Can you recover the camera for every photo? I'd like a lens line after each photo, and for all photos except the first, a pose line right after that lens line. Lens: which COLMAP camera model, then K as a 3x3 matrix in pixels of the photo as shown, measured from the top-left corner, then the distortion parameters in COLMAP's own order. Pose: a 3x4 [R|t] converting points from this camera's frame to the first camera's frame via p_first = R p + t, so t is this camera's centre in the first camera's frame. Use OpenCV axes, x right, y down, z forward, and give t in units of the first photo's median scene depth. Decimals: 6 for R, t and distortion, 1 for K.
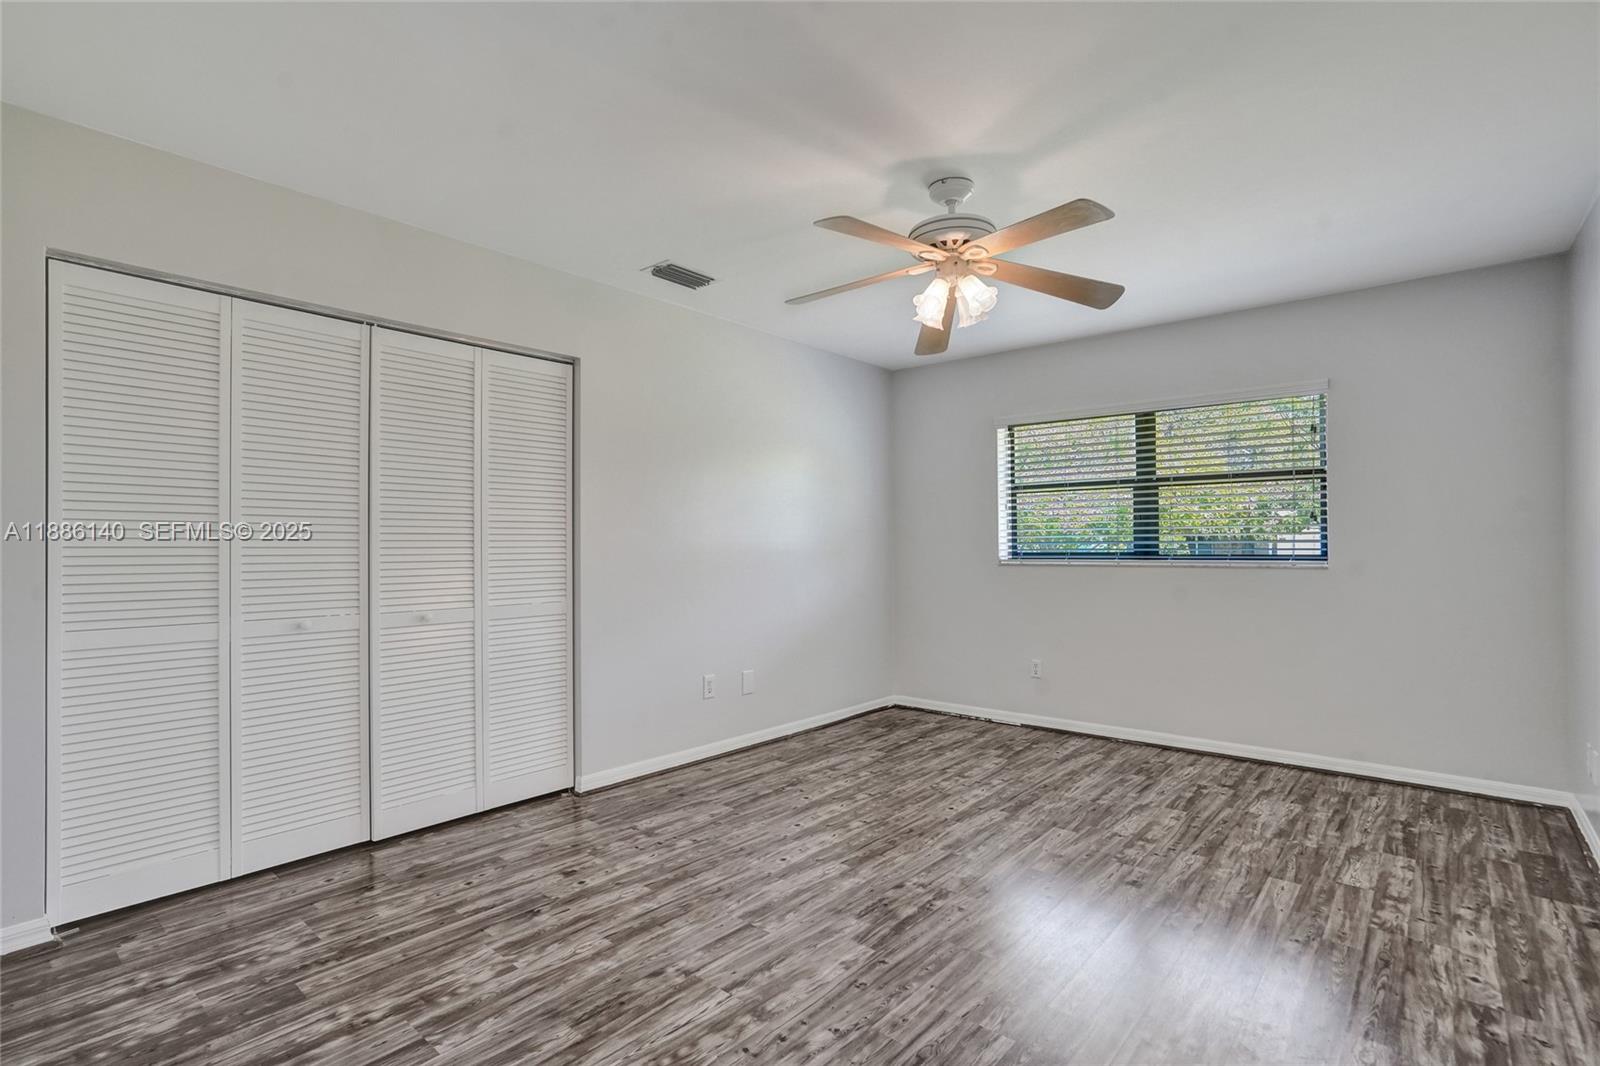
lens RADIAL K [[763.0, 0, 795.0], [0, 763.0, 540.8], [0, 0, 1]] dist [-0.040431, 0.019925]
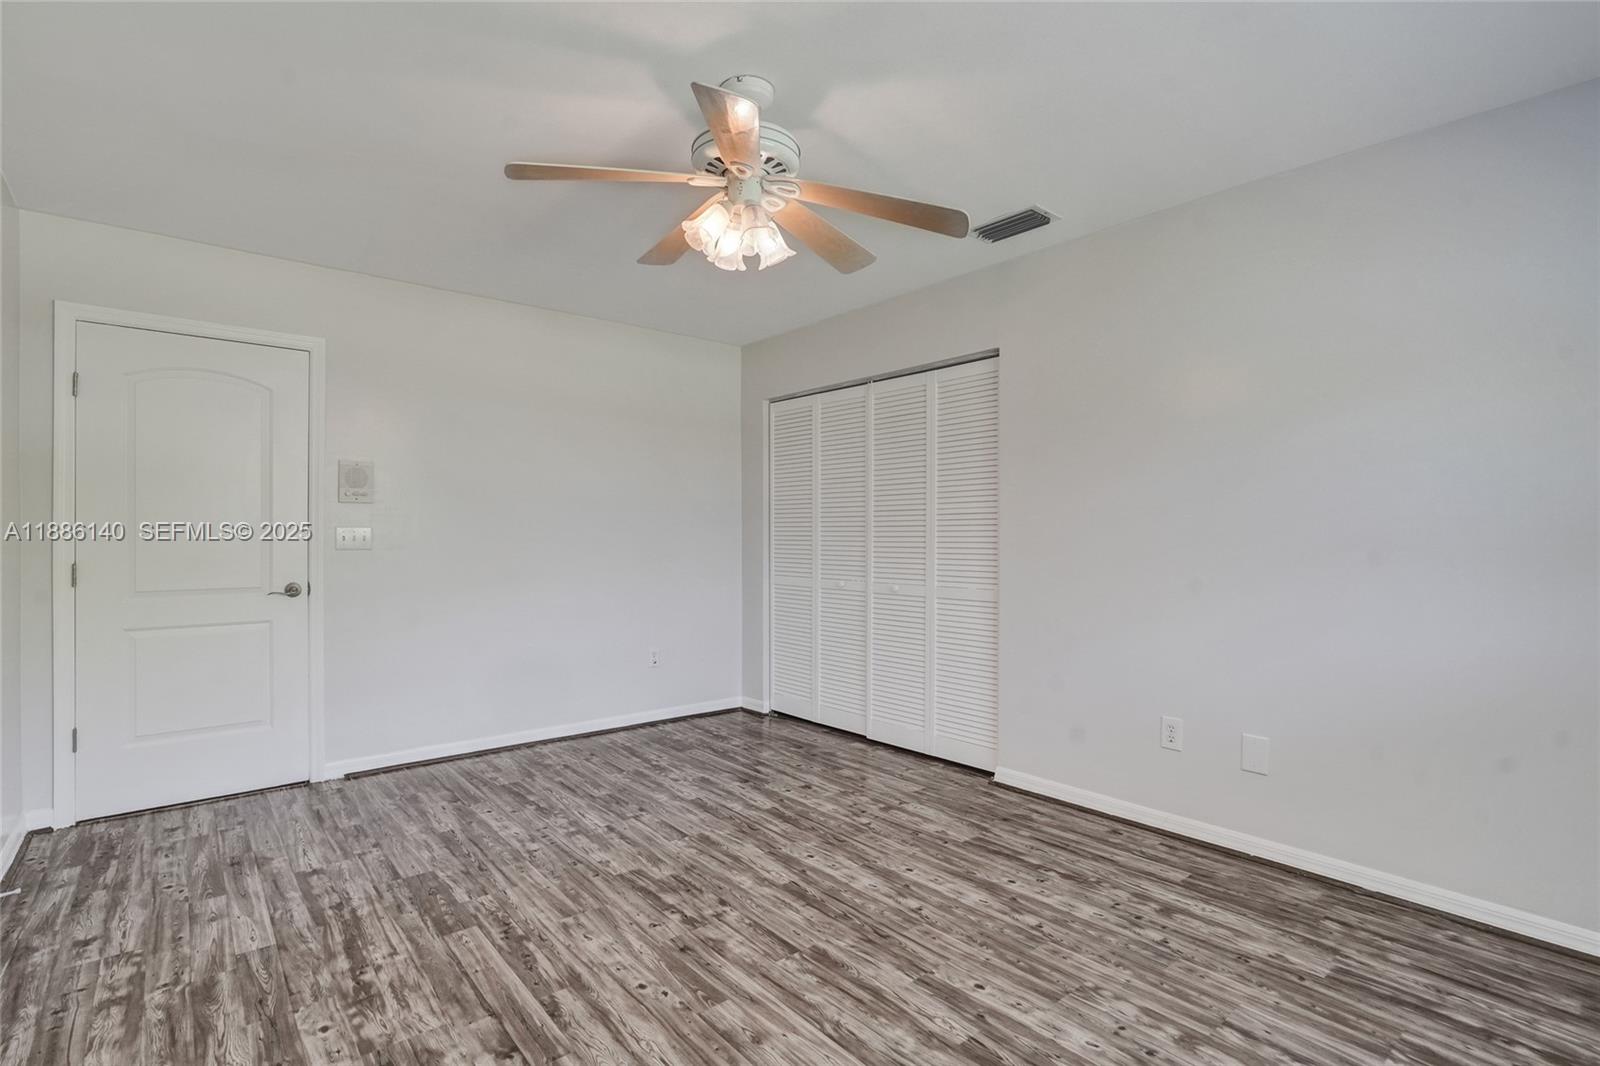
lens RADIAL K [[763.0, 0, 792.7], [0, 763.0, 531.4], [0, 0, 1]] dist [-0.040431, 0.019925]
pose [[-0.165670, -0.003323, -0.986176, 0.909505], [0.009954, 0.999938, -0.005042, 0.000857], [0.986131, -0.010652, -0.165627, 1.077689]]
